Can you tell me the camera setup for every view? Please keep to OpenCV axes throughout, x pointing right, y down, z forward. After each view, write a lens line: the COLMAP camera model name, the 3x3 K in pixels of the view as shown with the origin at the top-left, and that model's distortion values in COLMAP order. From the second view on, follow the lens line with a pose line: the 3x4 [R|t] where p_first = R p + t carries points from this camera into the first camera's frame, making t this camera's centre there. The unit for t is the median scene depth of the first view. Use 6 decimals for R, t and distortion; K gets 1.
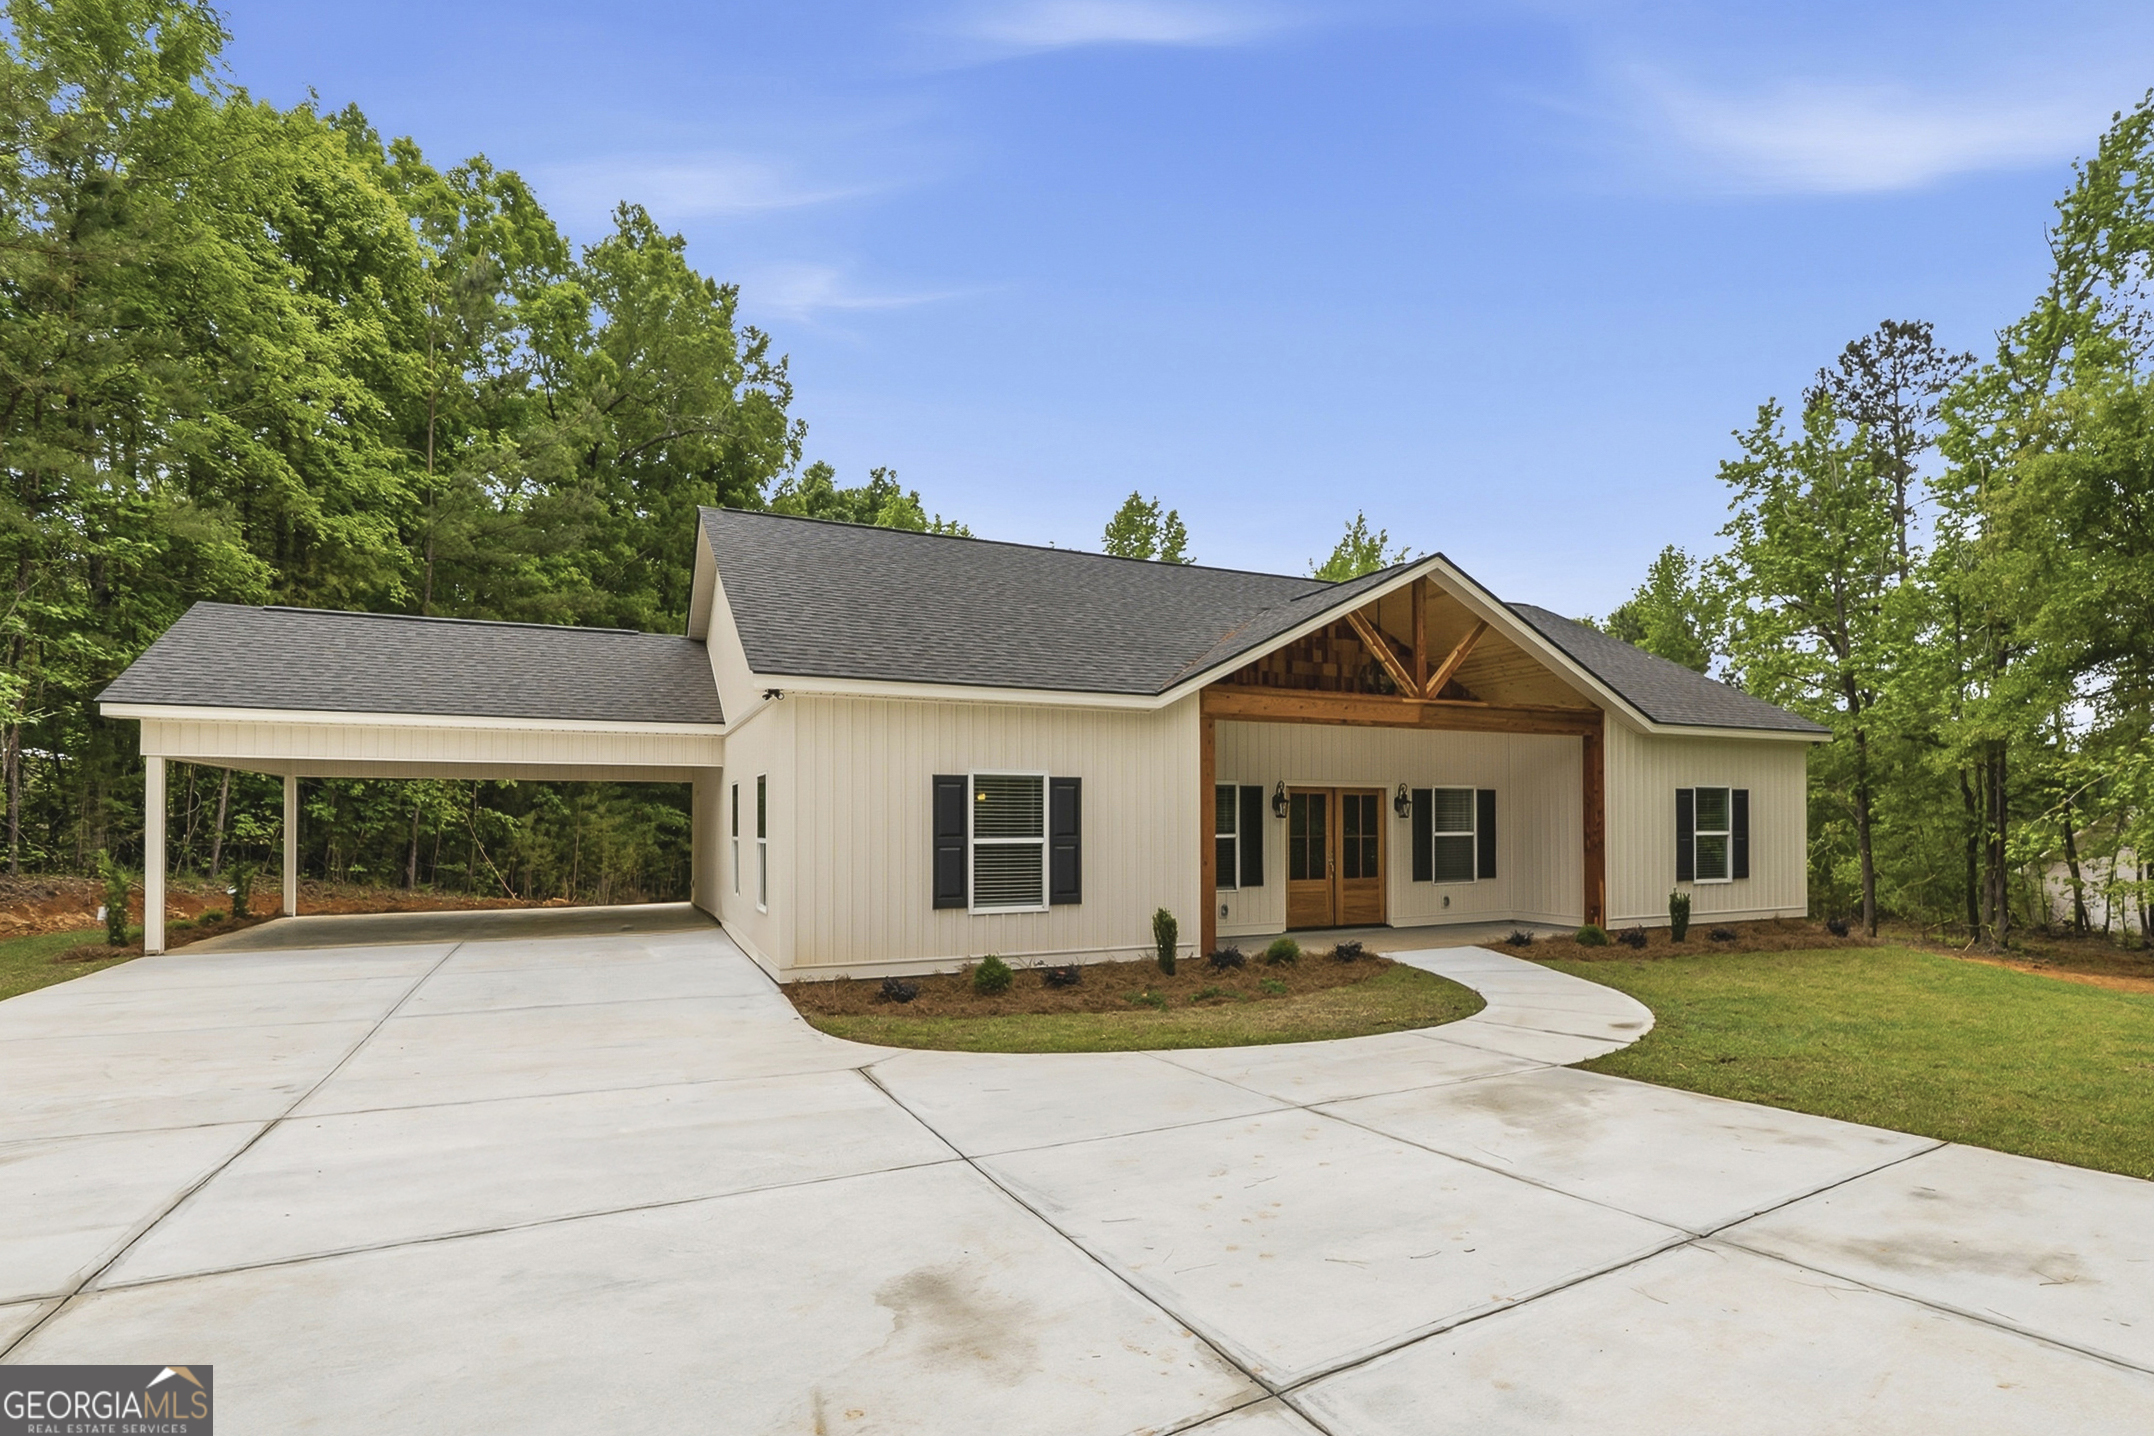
lens RADIAL K [[1087.0, 0, 1155.6], [0, 1087.0, 803.9], [0, 0, 1]] dist [-0.003201, 0.000144]
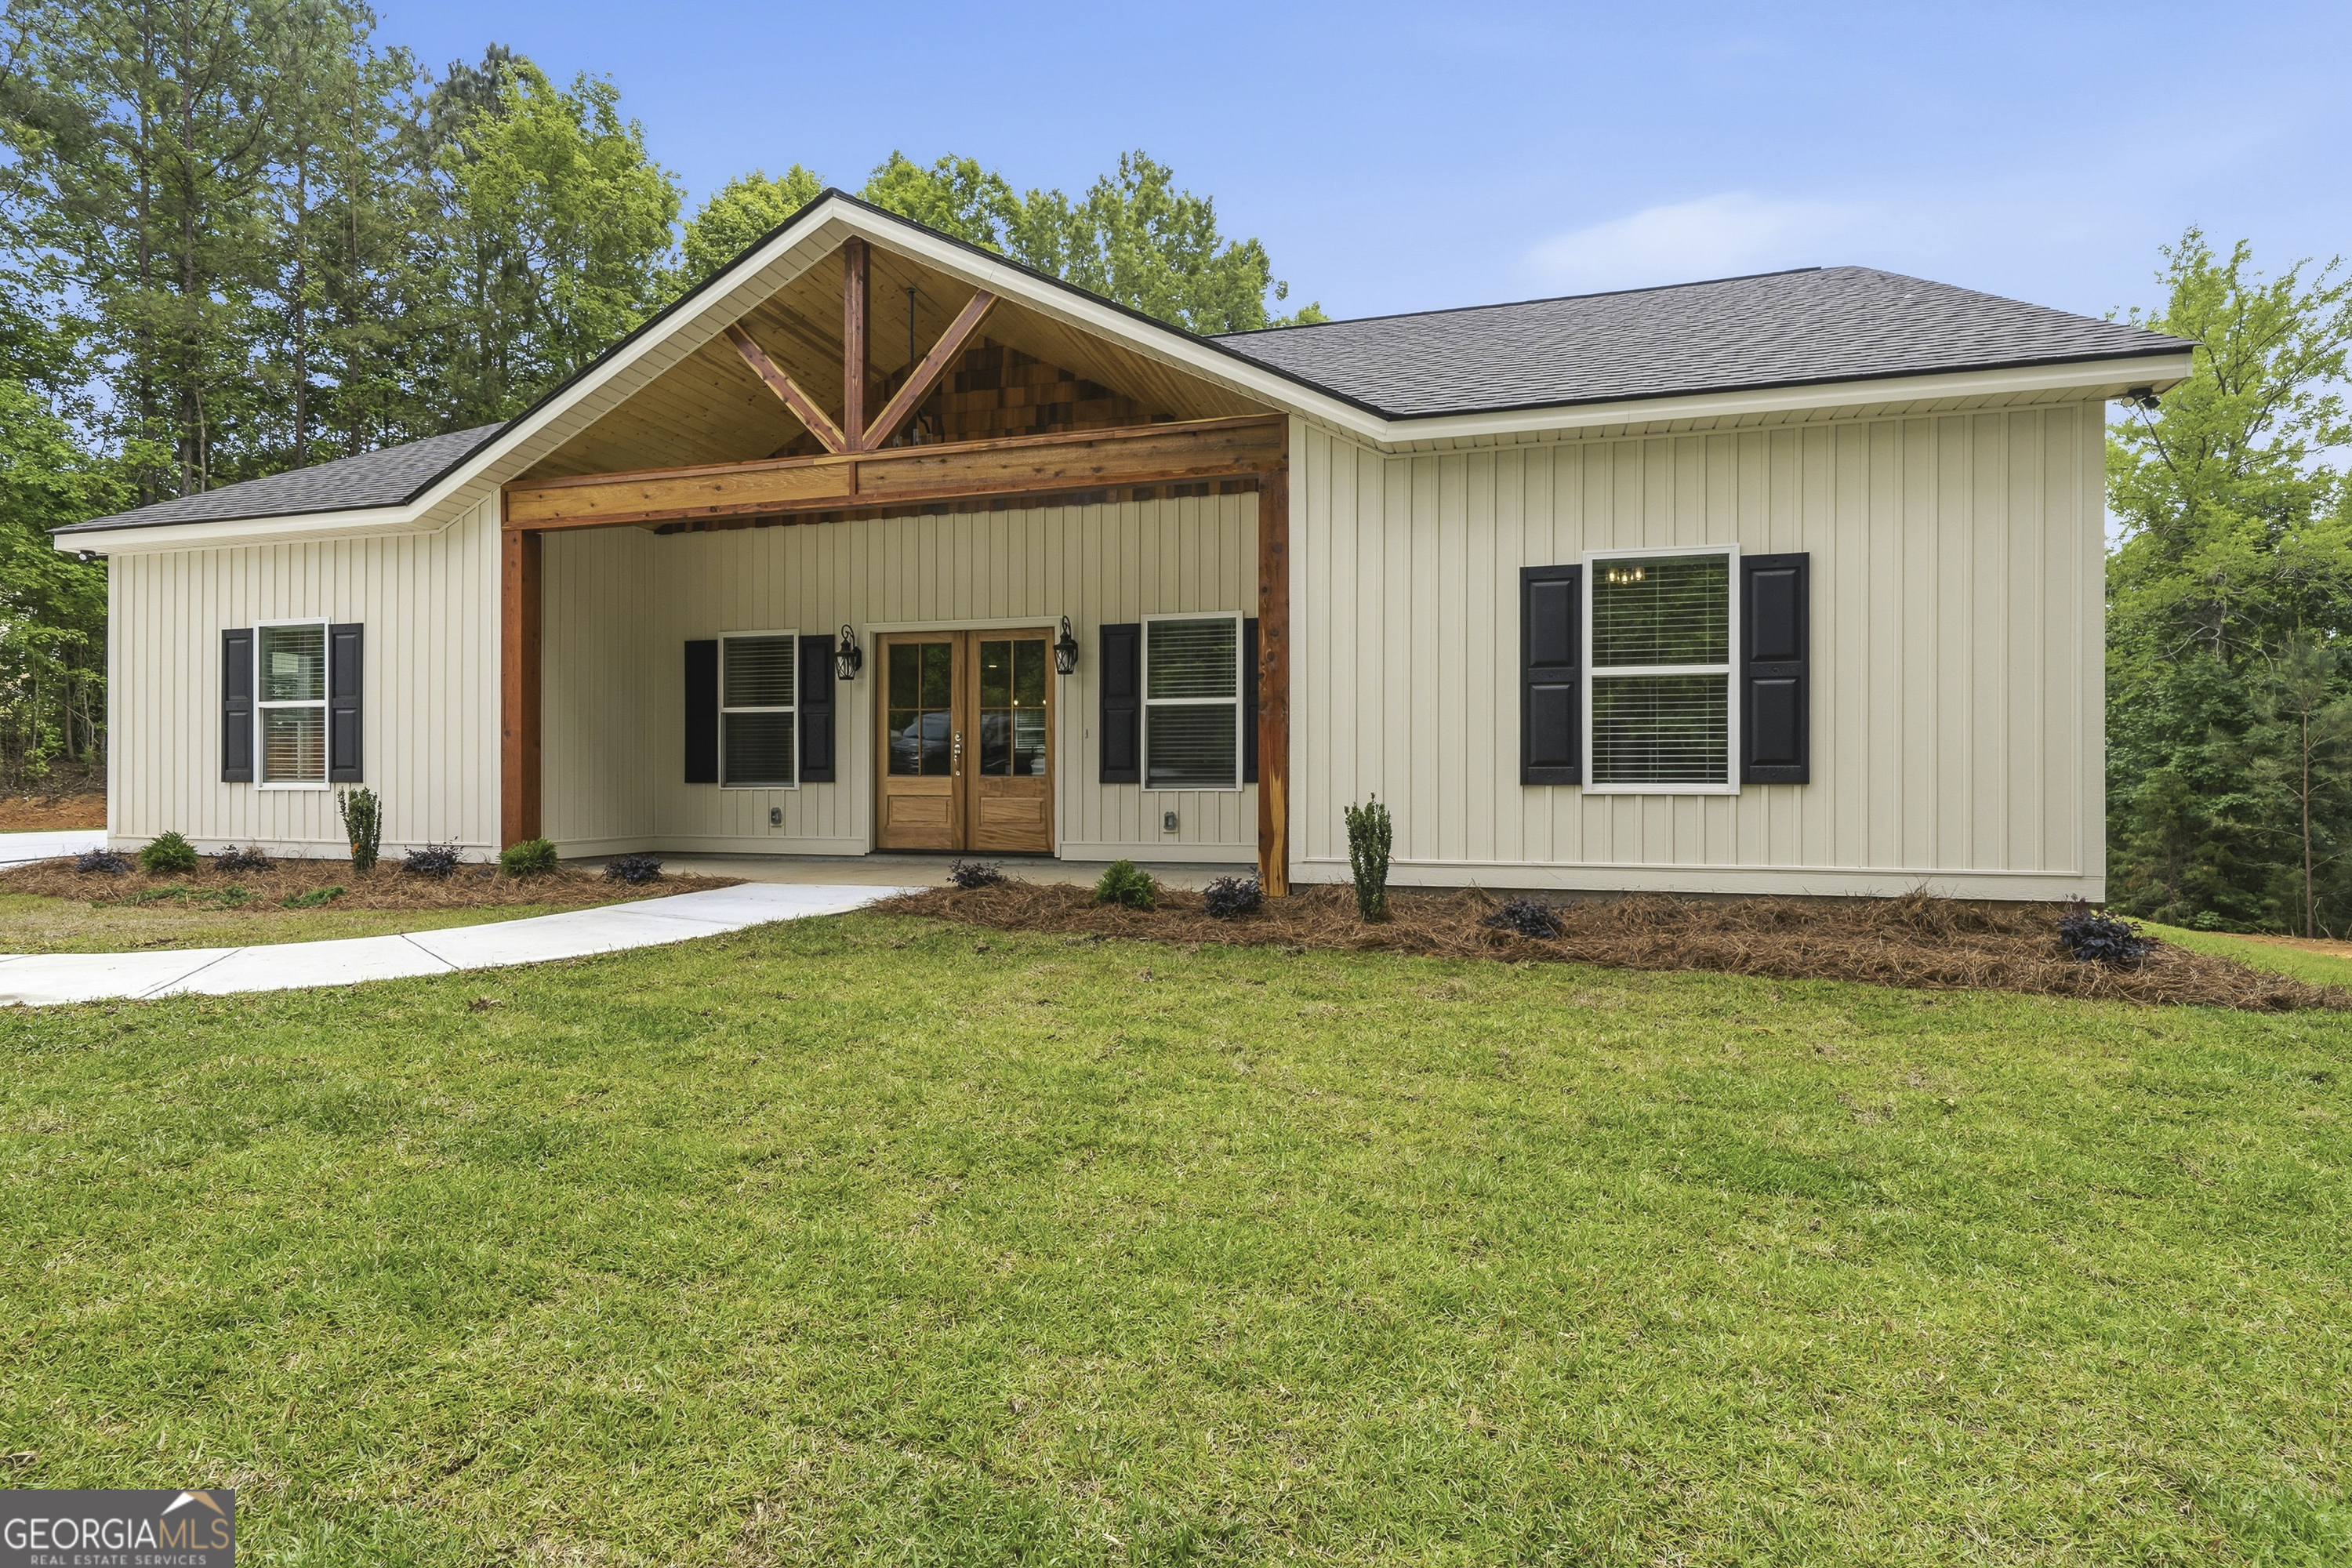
lens RADIAL K [[1134.8, 0, 1177.4], [0, 1134.8, 778.1], [0, 0, 1]] dist [-0.000181, 0.002483]
pose [[0.737543, 0.001379, -0.675299, 0.700503], [0.009553, 0.999877, 0.012475, 0.063131], [0.675233, -0.015652, 0.737439, 0.598422]]
